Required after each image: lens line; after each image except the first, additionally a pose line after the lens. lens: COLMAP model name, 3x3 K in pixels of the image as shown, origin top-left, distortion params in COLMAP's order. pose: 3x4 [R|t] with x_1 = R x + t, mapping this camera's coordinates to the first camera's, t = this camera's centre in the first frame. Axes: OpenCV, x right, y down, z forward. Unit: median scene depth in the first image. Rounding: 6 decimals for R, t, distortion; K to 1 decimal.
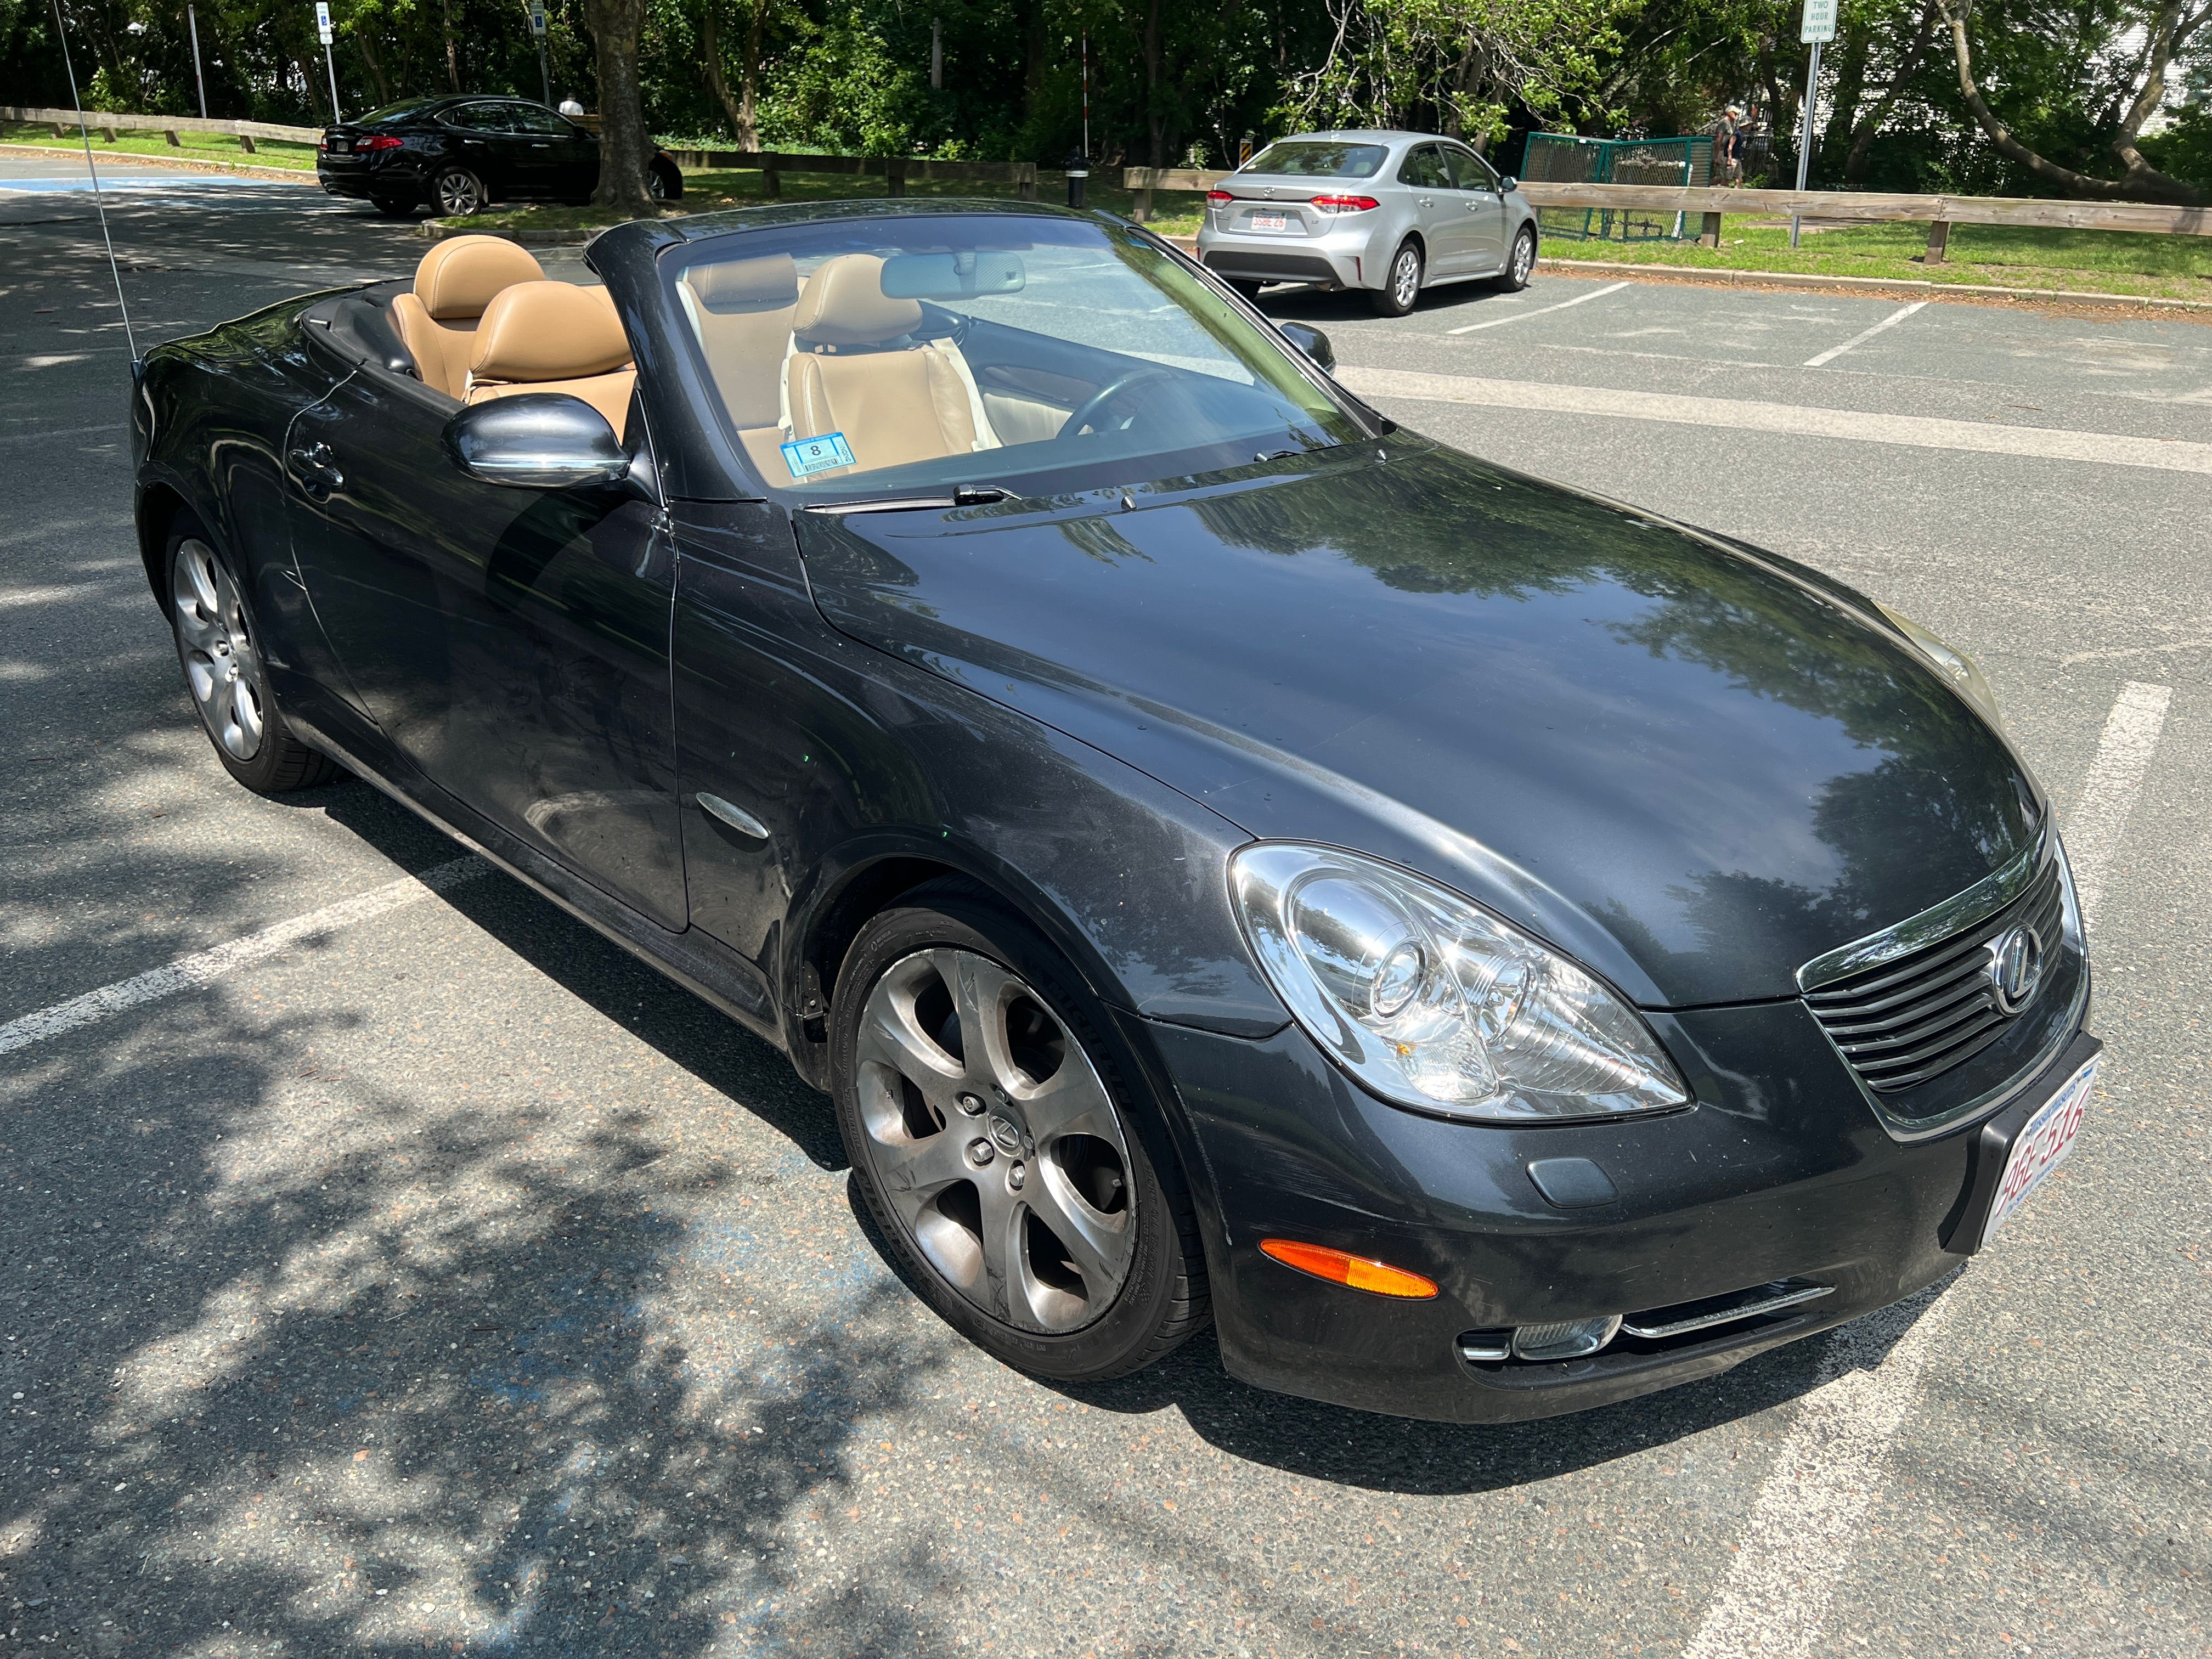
lens RADIAL K [[1663.7, 0, 1075.8], [0, 1663.7, 867.9], [0, 0, 1]] dist [0.043092, -0.049495]
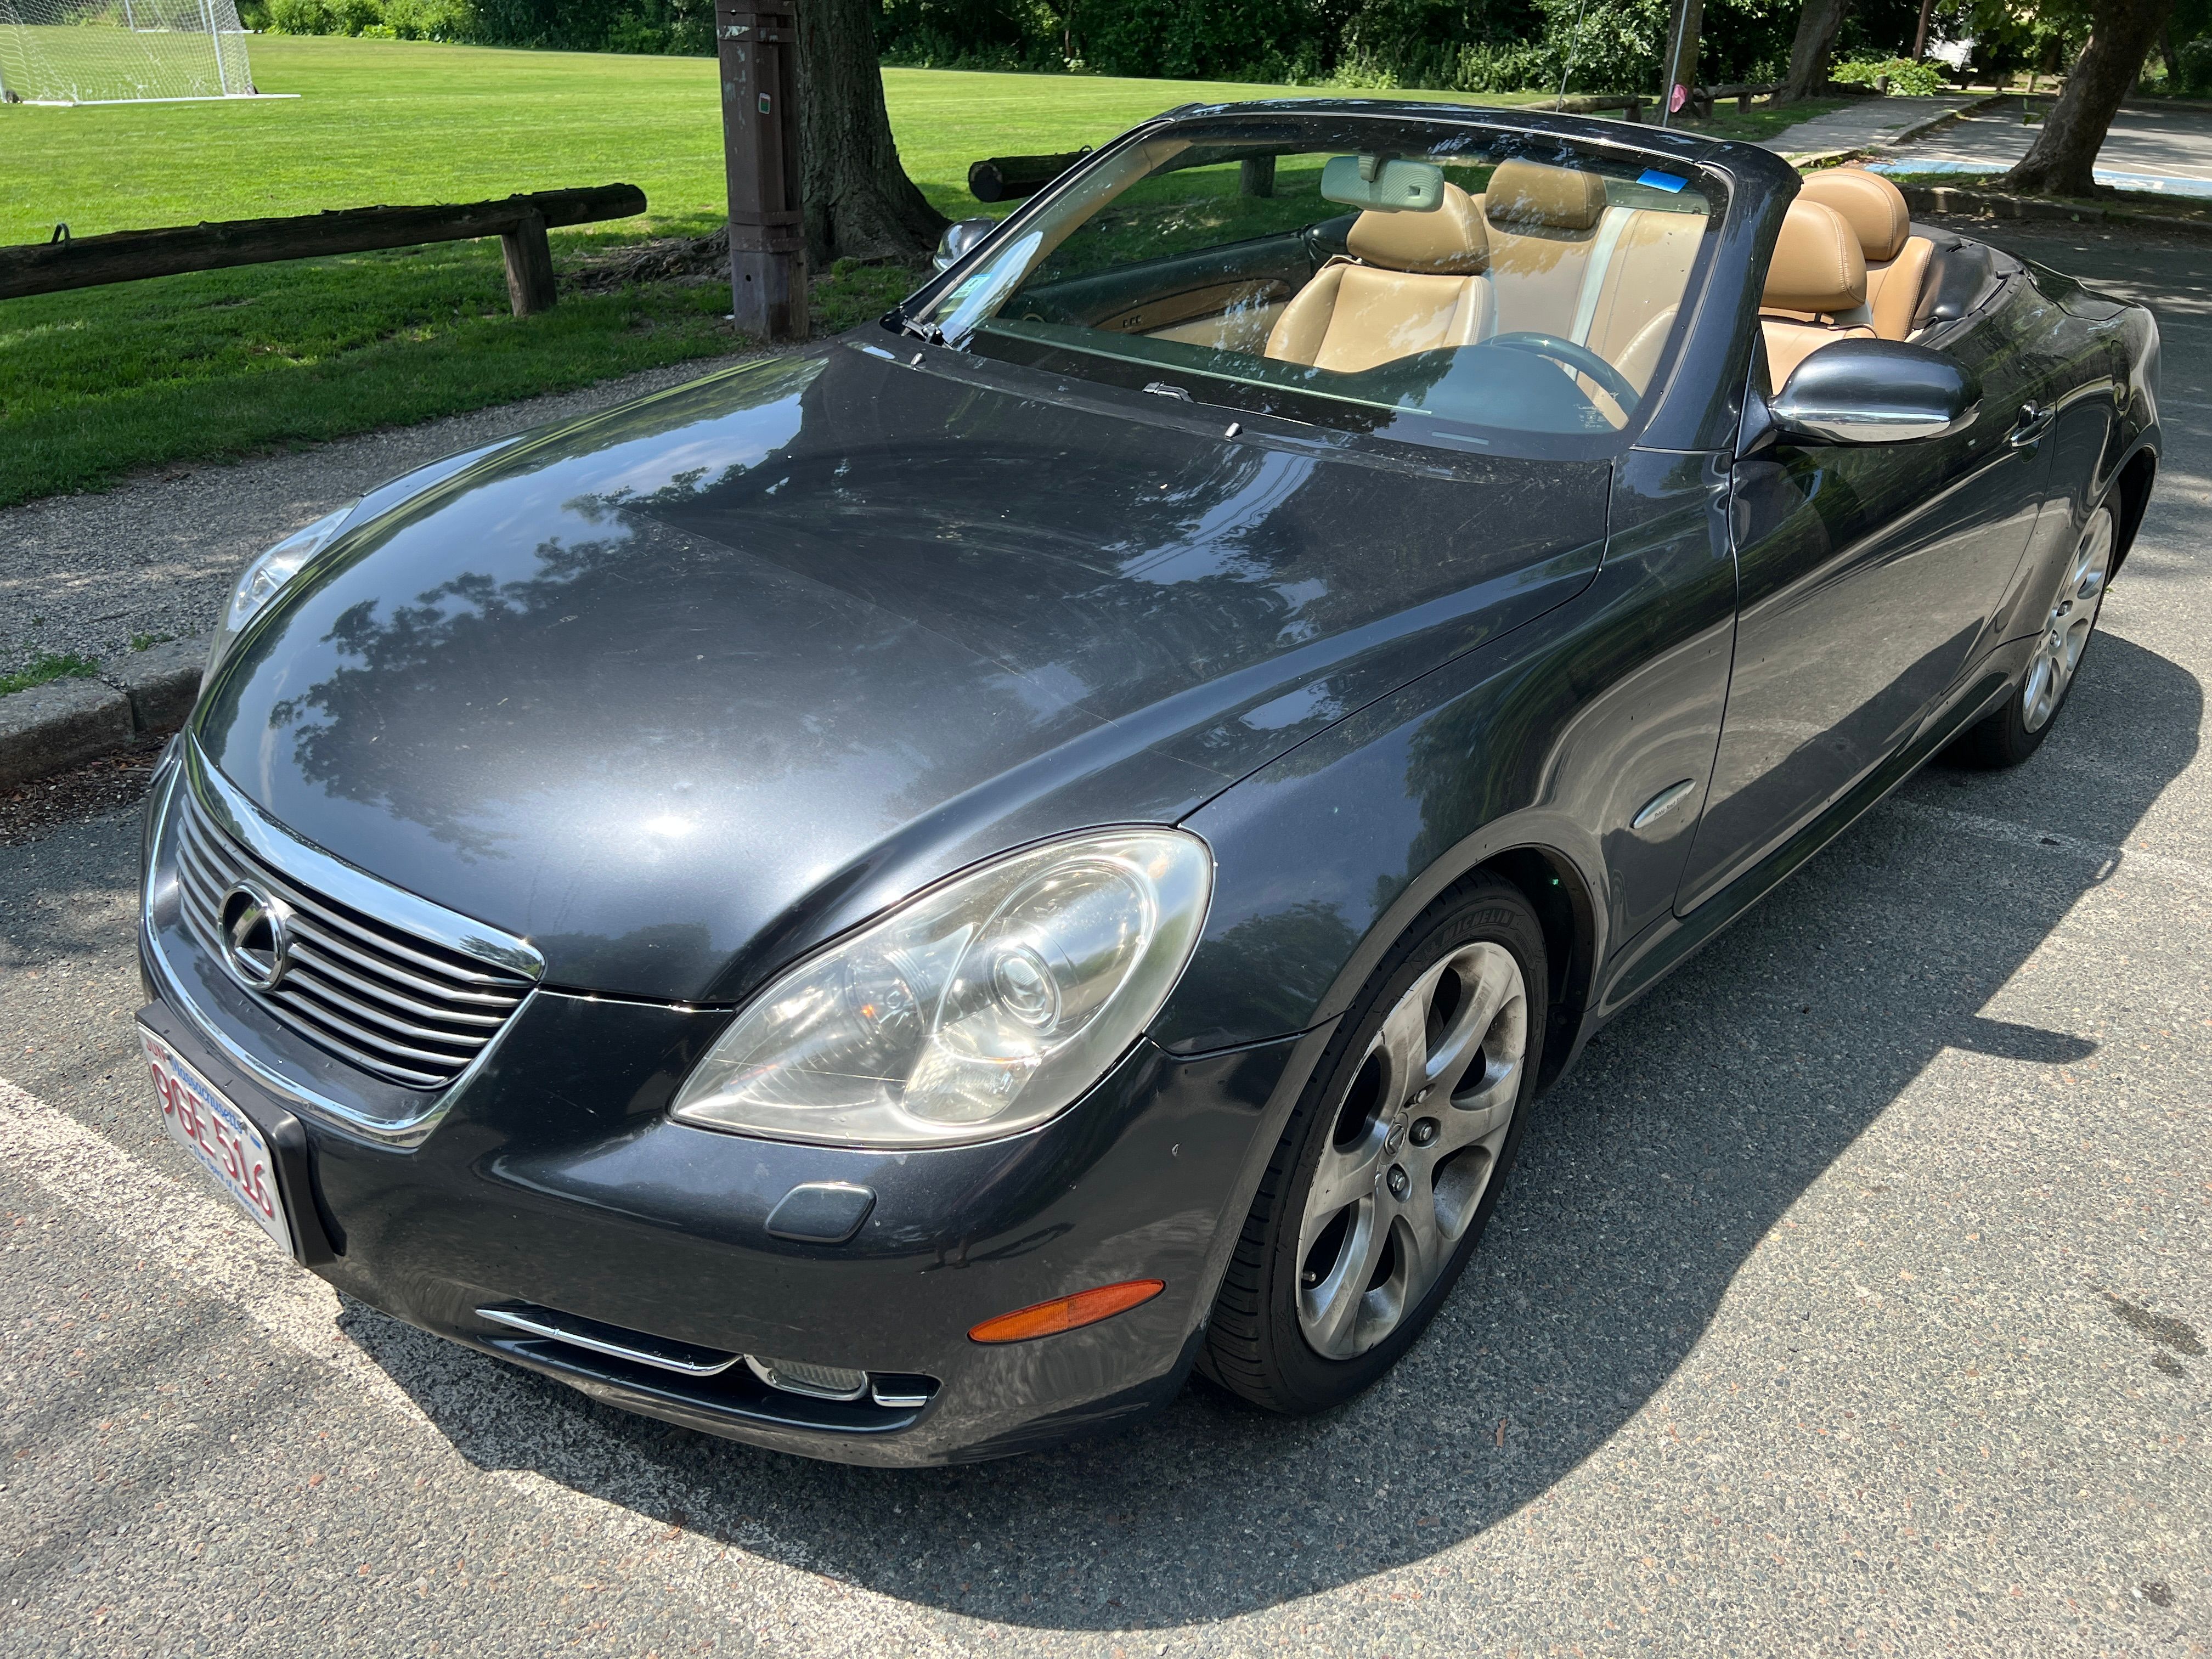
lens RADIAL K [[1663.7, 0, 1088.6], [0, 1663.7, 843.9], [0, 0, 1]] dist [0.043092, -0.049495]
pose [[0.065524, 0.421801, -0.904318, 1.069357], [-0.435849, 0.827342, 0.354317, -0.370358], [0.897631, 0.370930, 0.238052, 0.922298]]
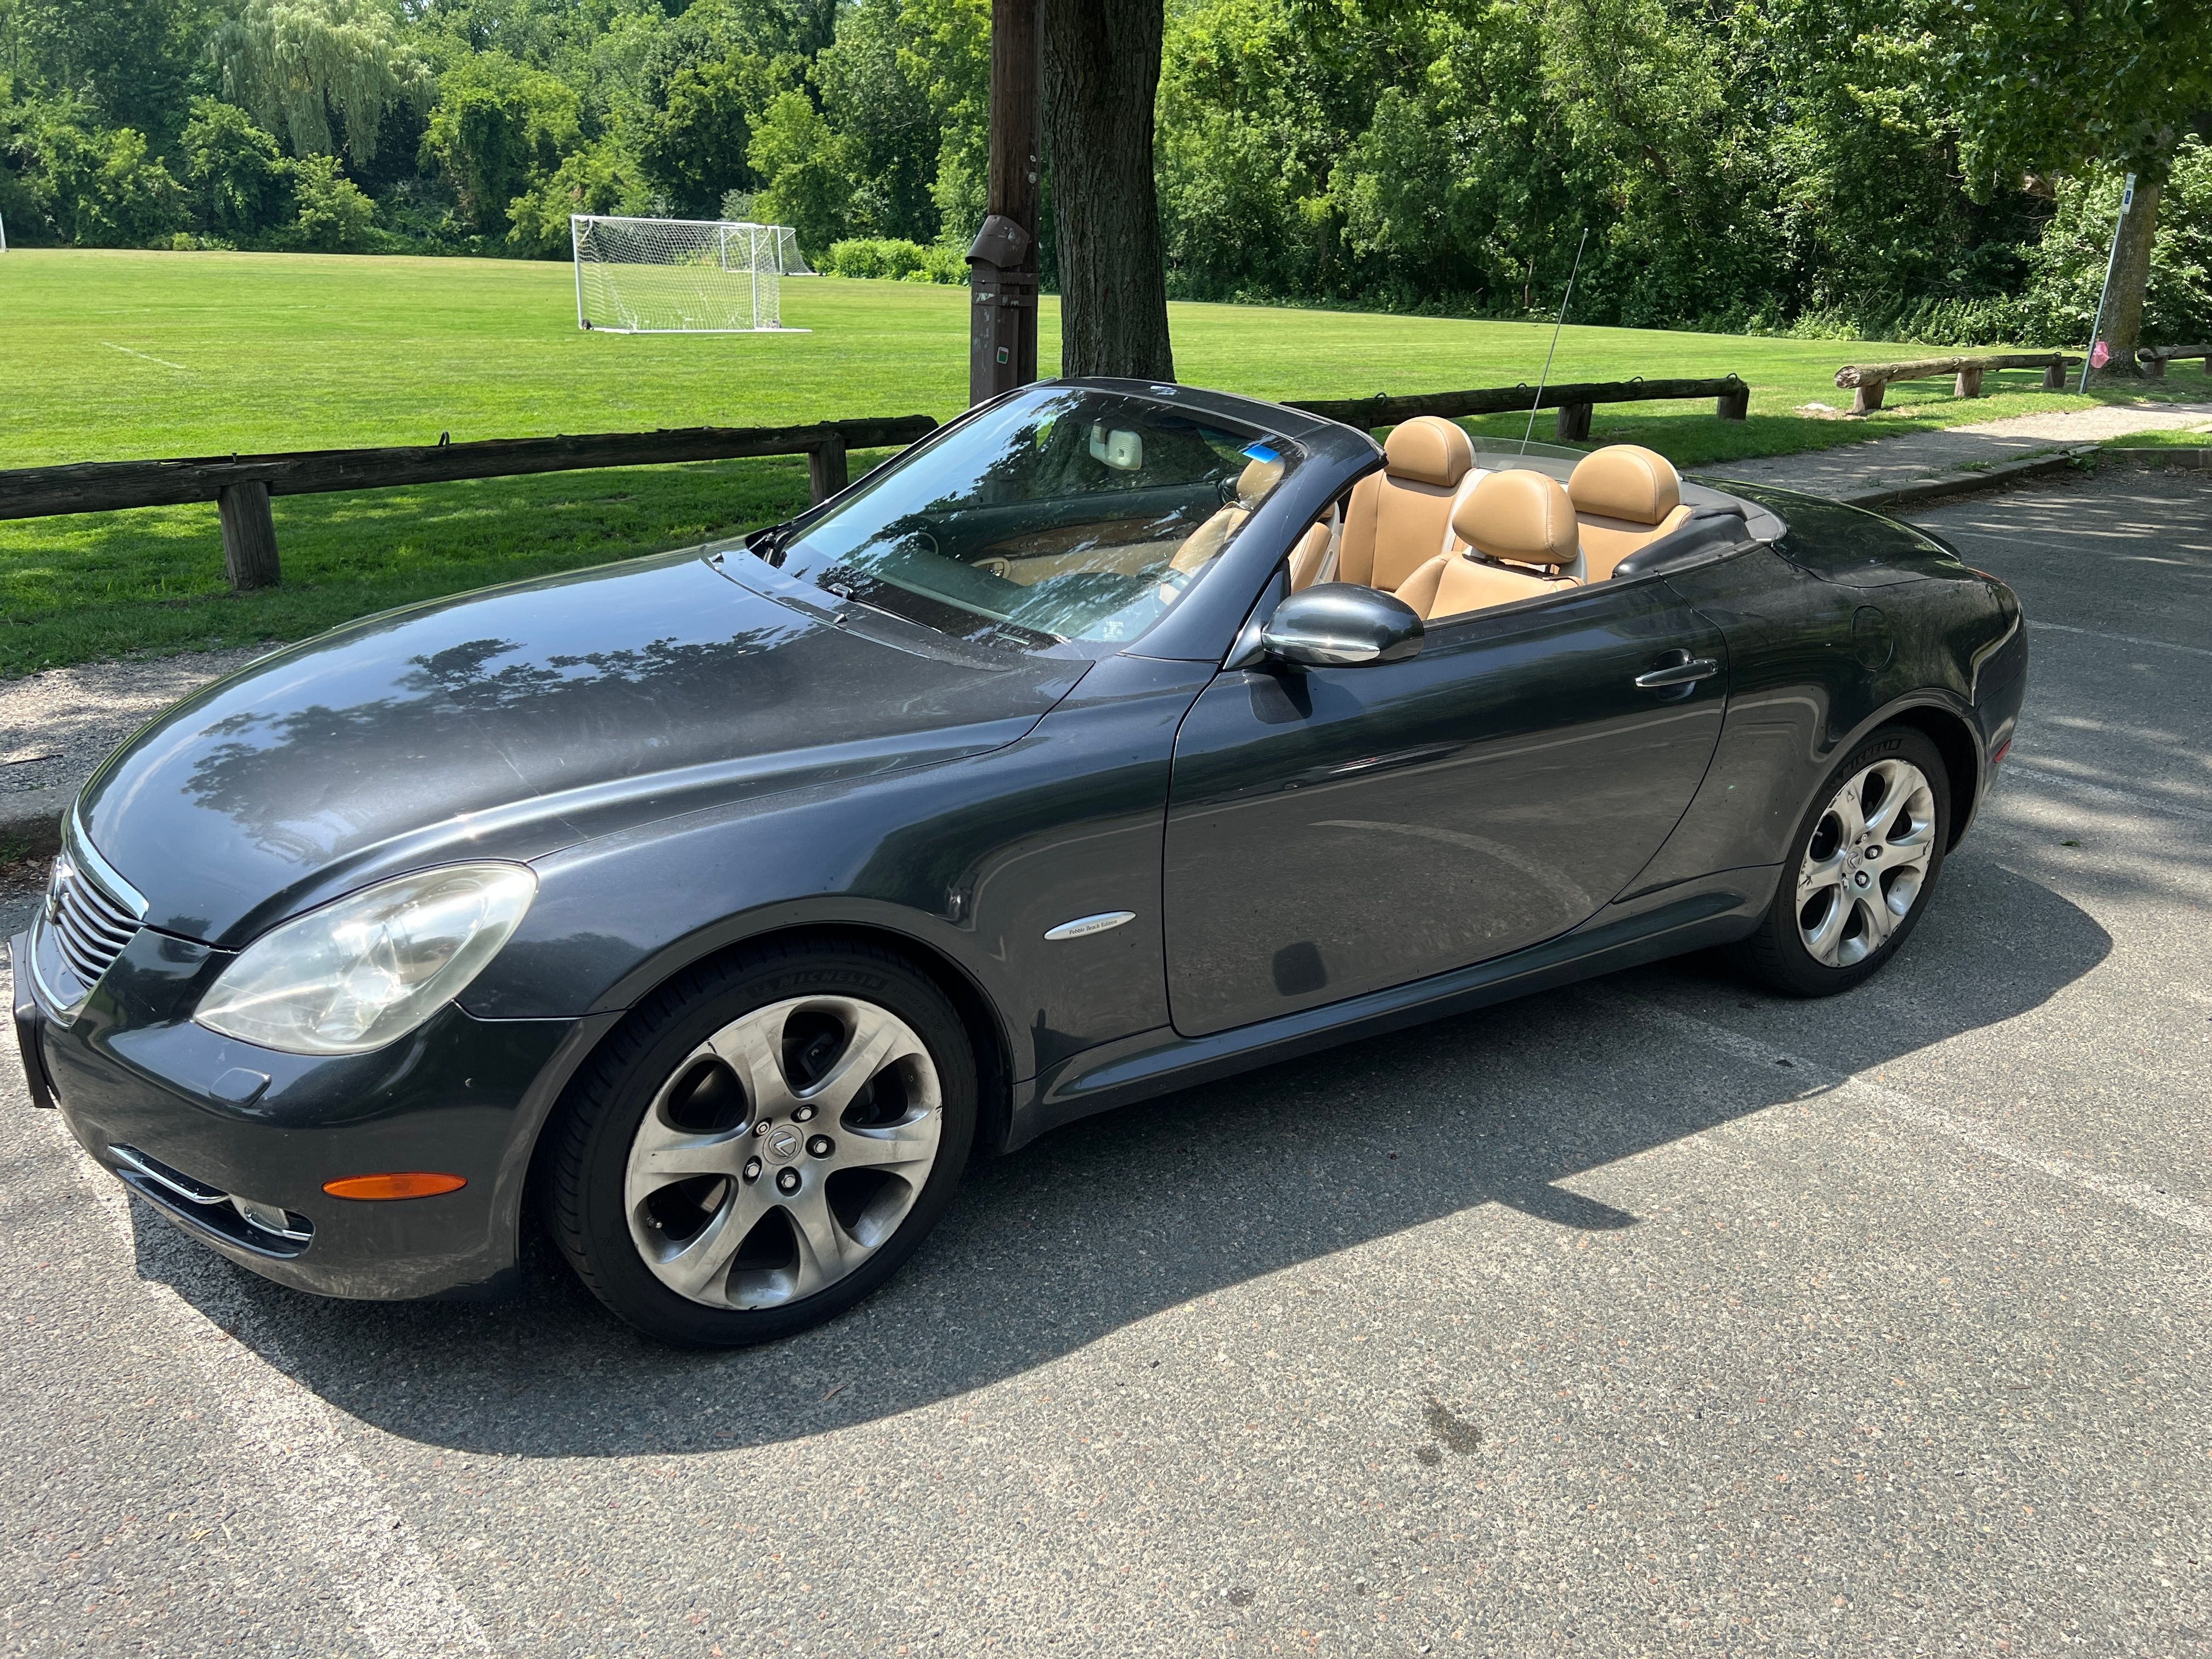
lens RADIAL K [[1663.7, 0, 1115.1], [0, 1663.7, 827.9], [0, 0, 1]] dist [0.043092, -0.049495]
pose [[-0.203691, 0.292027, -0.934468, 1.283881], [-0.440496, 0.825074, 0.353858, -0.646272], [0.874342, 0.483707, -0.039424, 1.396186]]
